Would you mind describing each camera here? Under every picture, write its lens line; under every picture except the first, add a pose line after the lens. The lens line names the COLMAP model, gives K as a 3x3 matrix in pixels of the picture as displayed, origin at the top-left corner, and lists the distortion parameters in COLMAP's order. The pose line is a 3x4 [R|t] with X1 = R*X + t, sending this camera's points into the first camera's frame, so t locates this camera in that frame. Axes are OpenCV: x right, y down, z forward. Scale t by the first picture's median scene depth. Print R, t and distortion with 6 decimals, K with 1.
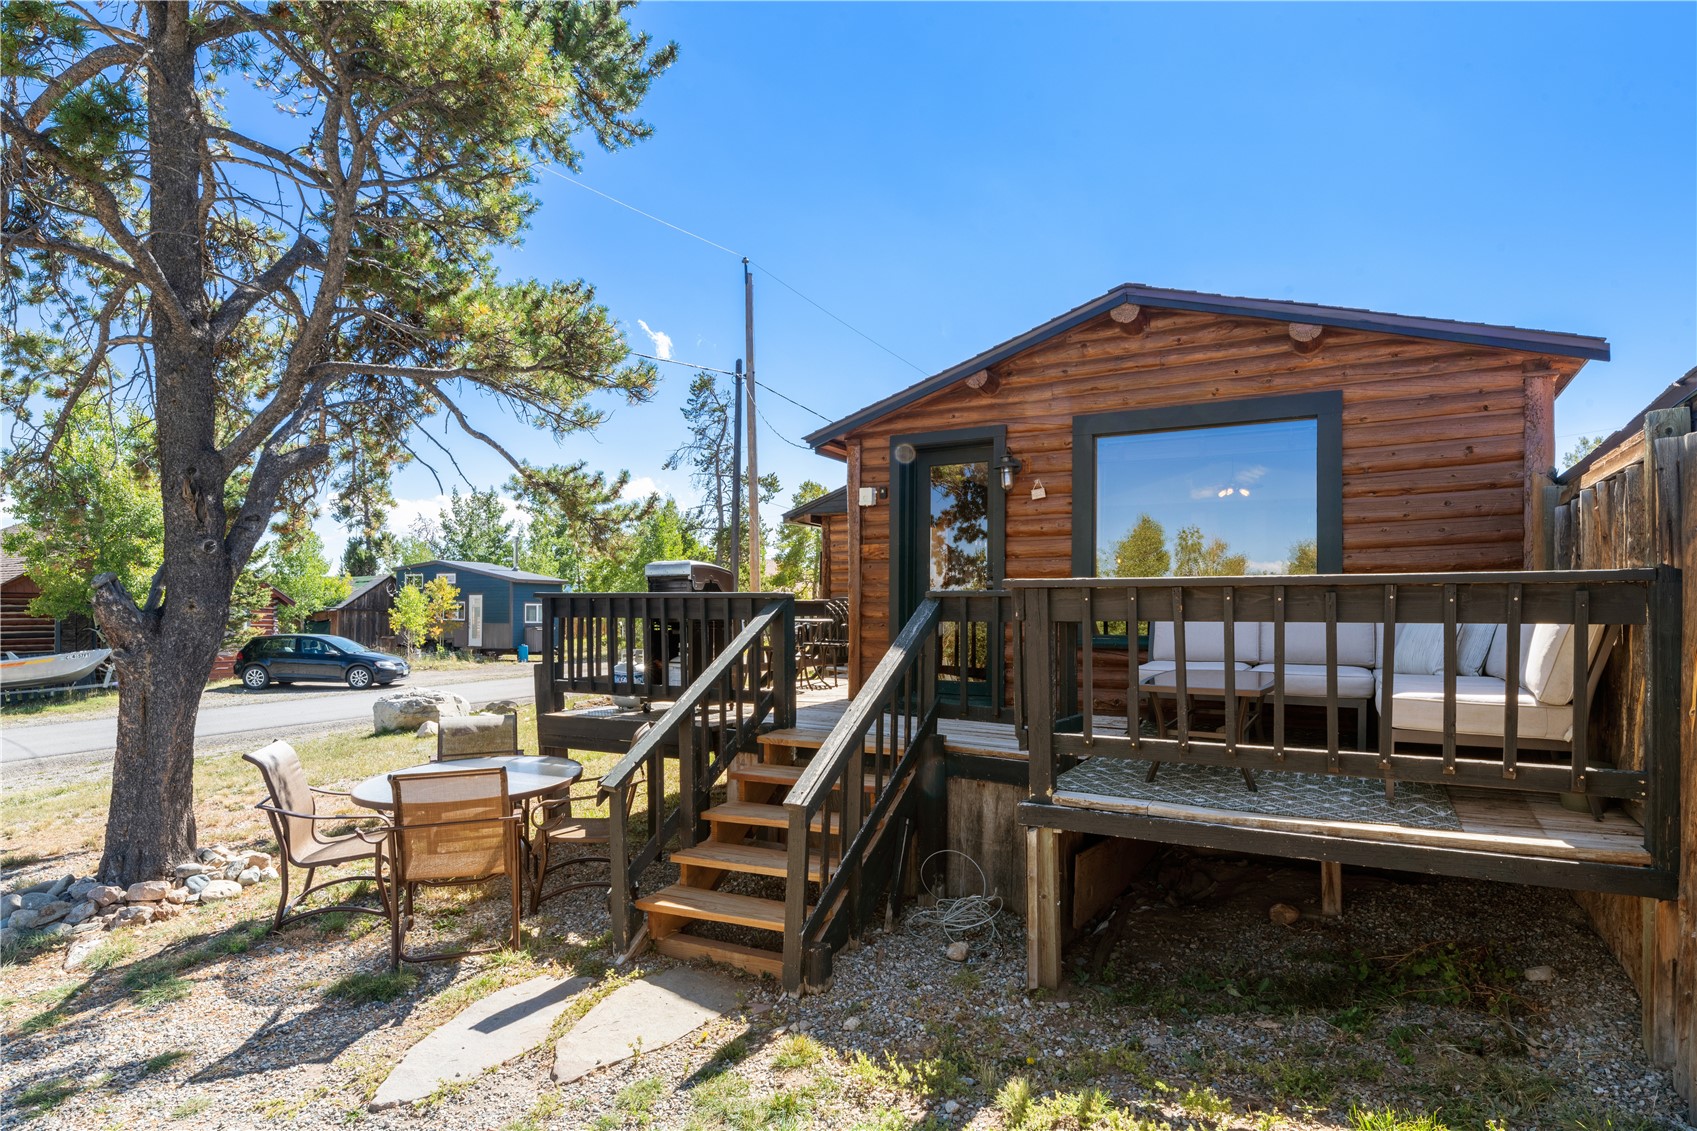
lens RADIAL K [[889.5, 0, 848.8], [0, 889.5, 613.2], [0, 0, 1]] dist [0.017533, 0.000636]
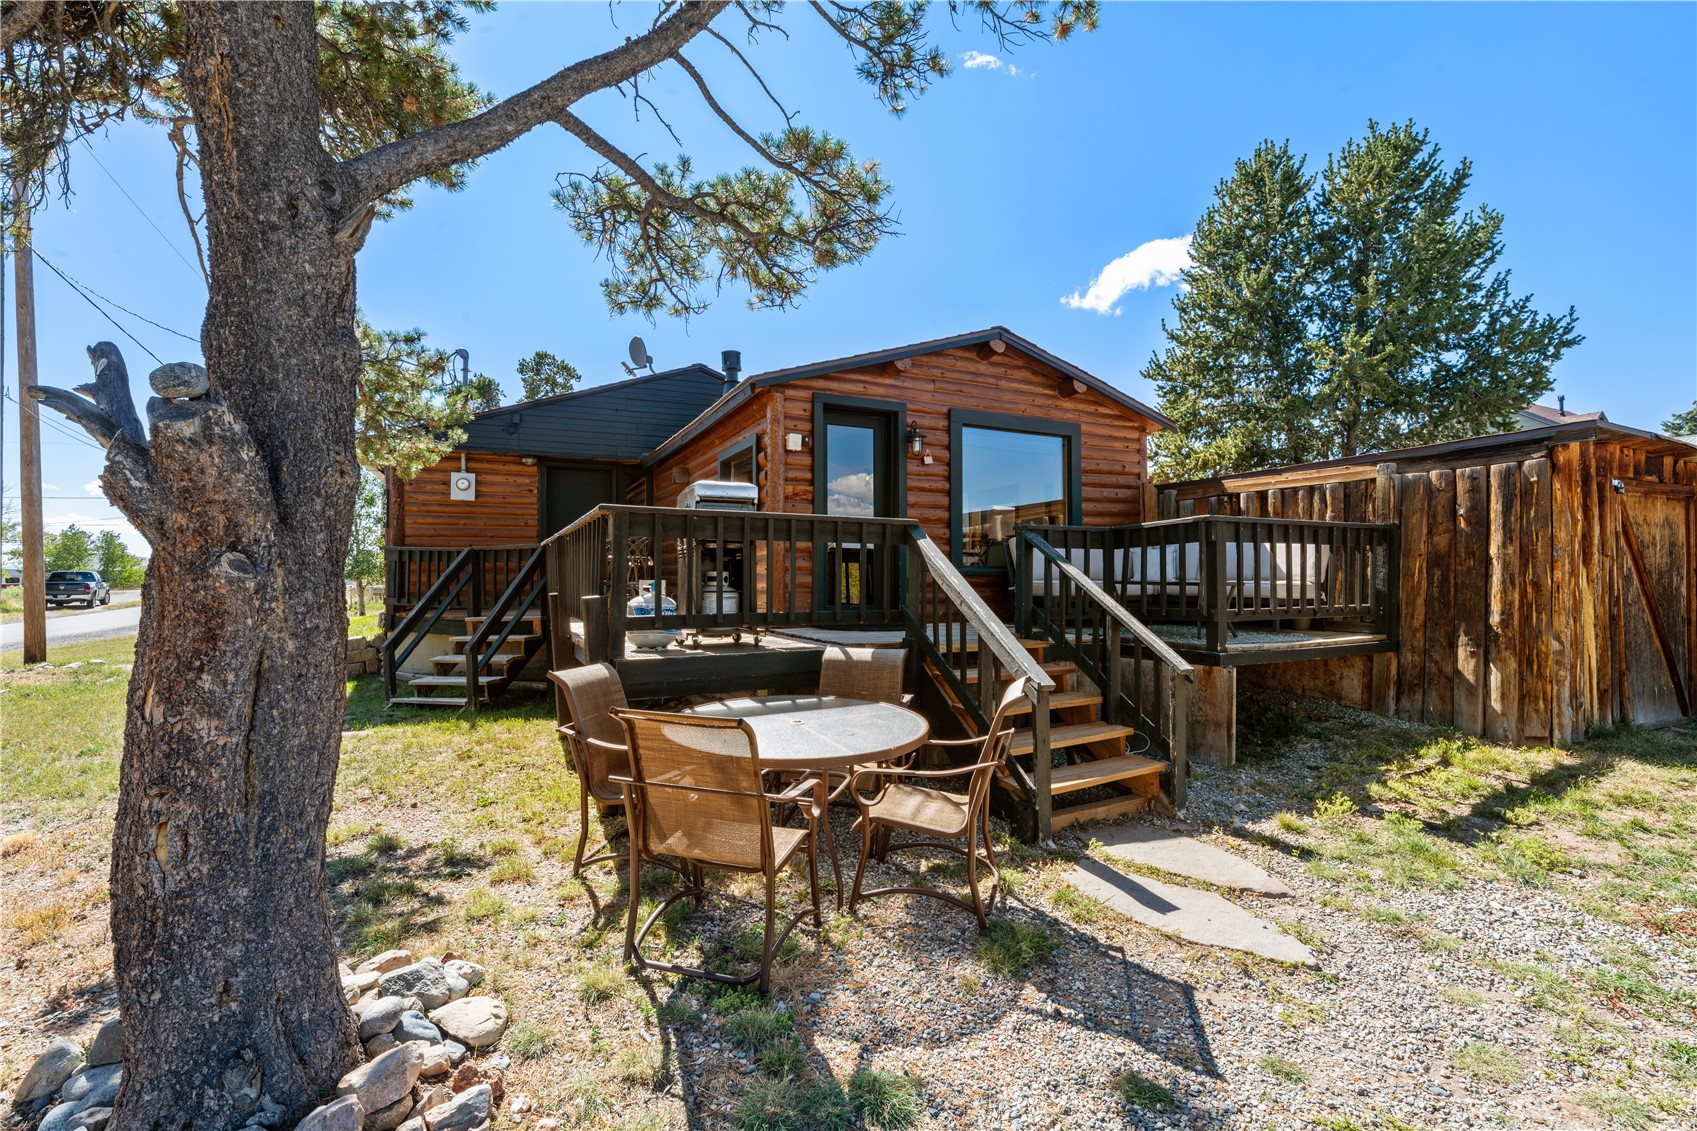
lens RADIAL K [[753.3, 0, 825.8], [0, 753.3, 576.9], [0, 0, 1]] dist [-0.002041, -0.000323]
pose [[0.561541, 0.000664, 0.827449, -1.136334], [0.004648, 0.999981, -0.003957, 0.063870], [-0.827436, 0.006068, 0.561527, 0.697193]]
